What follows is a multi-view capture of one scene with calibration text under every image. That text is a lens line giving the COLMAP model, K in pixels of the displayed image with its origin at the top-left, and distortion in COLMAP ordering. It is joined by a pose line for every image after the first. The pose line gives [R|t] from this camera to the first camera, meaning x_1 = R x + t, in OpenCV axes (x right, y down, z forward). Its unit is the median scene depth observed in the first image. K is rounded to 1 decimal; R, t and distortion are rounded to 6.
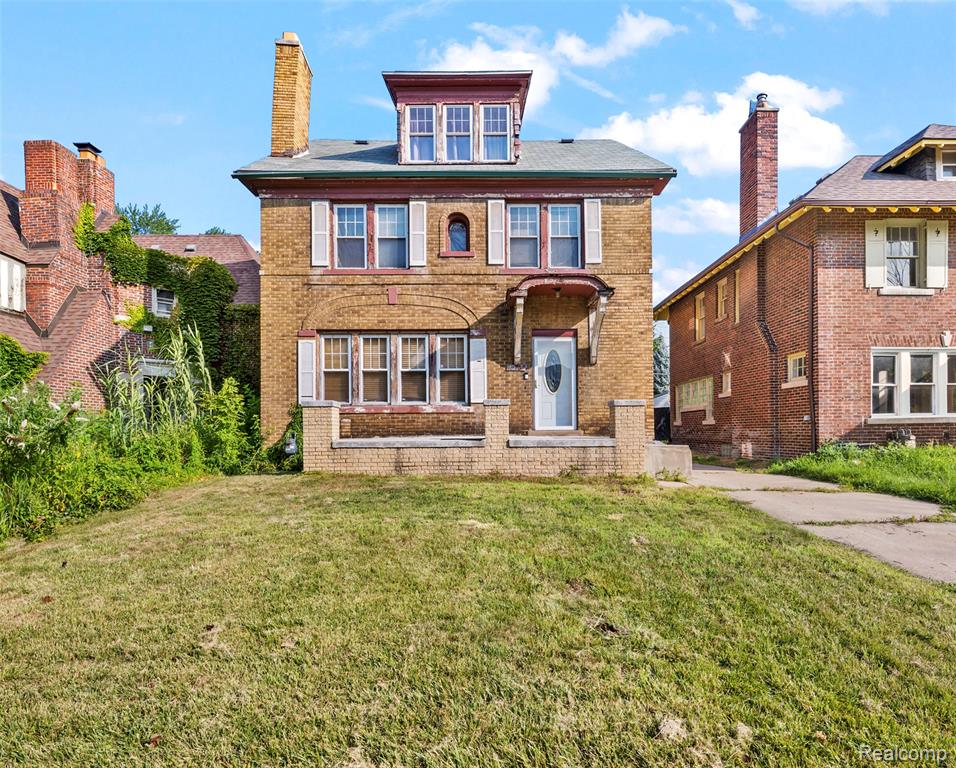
lens RADIAL K [[418.7, 0, 477.9], [0, 418.7, 394.2], [0, 0, 1]] dist [-0.000158, 0.000184]
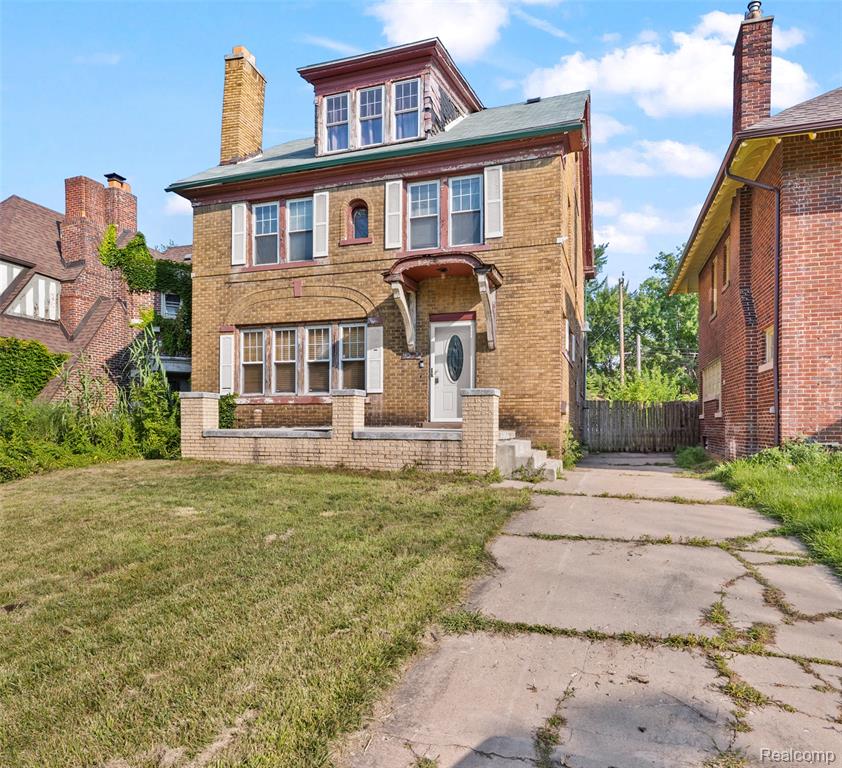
lens RADIAL K [[439.8, 0, 421.0], [0, 439.8, 384.0], [0, 0, 1]] dist [0.000448, -0.000411]
pose [[0.967534, -0.011802, -0.252464, 0.349151], [0.012010, 0.999928, -0.000719, 0.001530], [0.252455, -0.002337, 0.967606, 0.040981]]
